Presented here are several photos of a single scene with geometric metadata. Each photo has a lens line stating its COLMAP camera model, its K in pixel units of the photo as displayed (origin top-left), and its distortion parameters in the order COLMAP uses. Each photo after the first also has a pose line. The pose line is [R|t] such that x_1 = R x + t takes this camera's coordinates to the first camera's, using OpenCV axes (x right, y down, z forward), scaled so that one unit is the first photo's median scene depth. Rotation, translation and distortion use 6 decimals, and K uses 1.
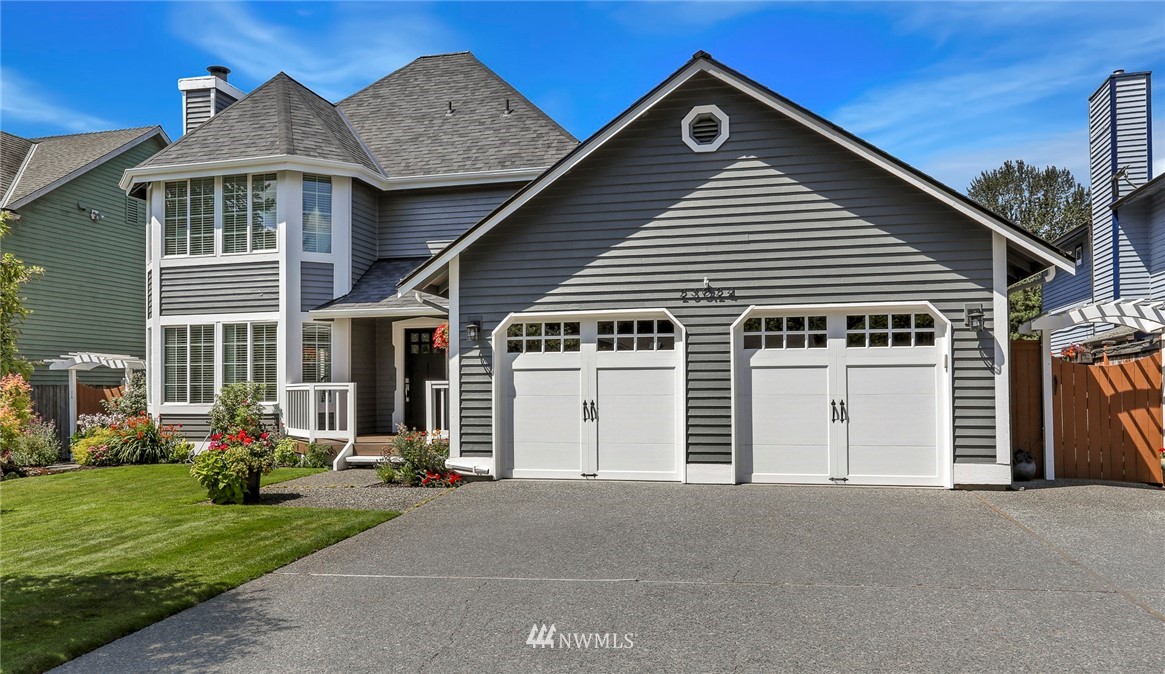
lens RADIAL K [[852.5, 0, 580.3], [0, 852.5, 382.1], [0, 0, 1]] dist [-0.006898, -0.001559]
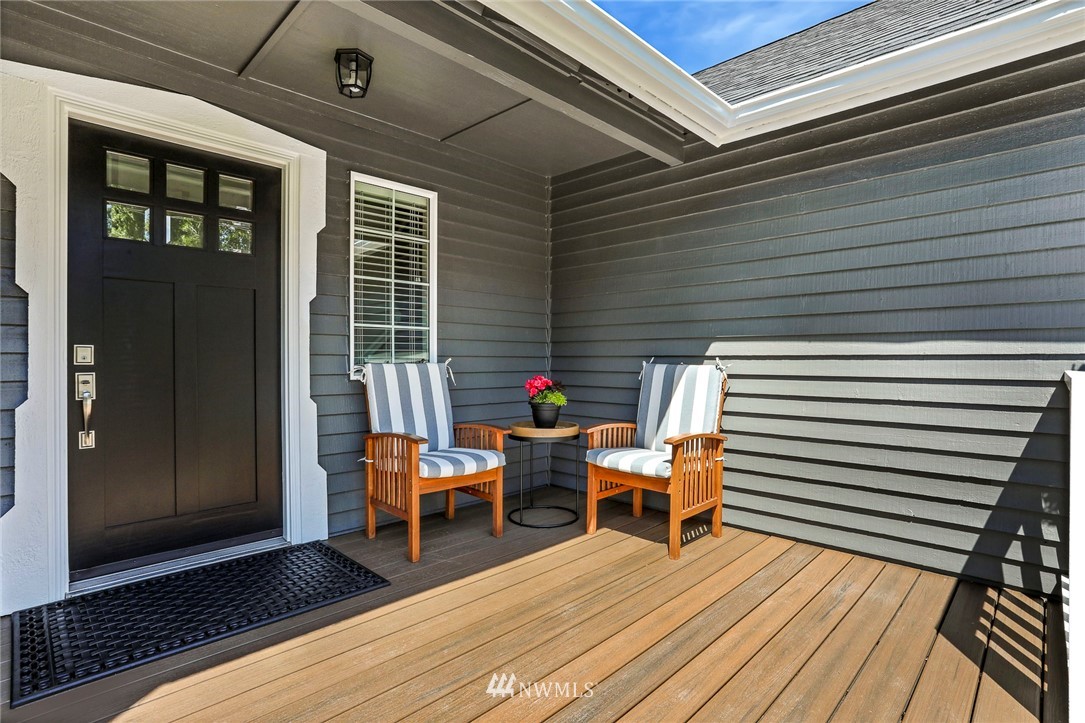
lens RADIAL K [[534.4, 0, 523.0], [0, 534.4, 357.7], [0, 0, 1]] dist [0.001312, 0.000826]
pose [[0.533415, 0.009205, 0.845804, -0.286966], [-0.014619, 0.999892, -0.001662, -0.002716], [-0.845728, -0.011479, 0.533492, 0.910831]]
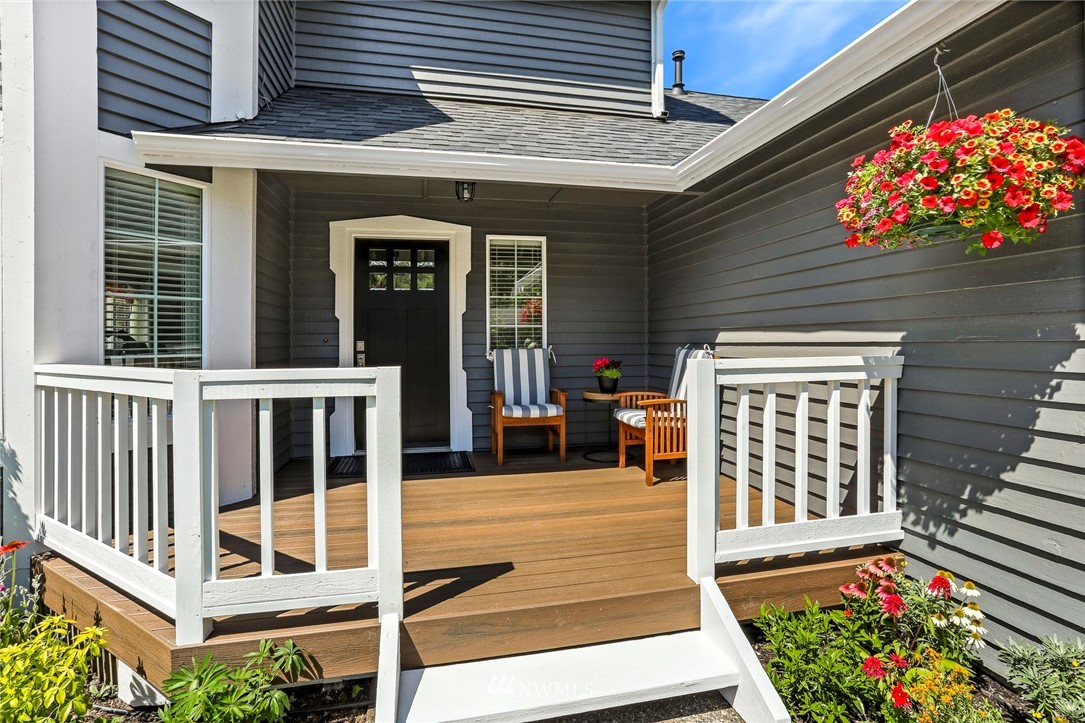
lens RADIAL K [[522.1, 0, 544.4], [0, 522.1, 338.7], [0, 0, 1]] dist [-0.021291, 0.000448]
pose [[0.900360, 0.002971, 0.435135, -0.261931], [-0.003071, 0.999995, -0.000472, -0.006592], [-0.435134, -0.000912, 0.900365, 0.758280]]
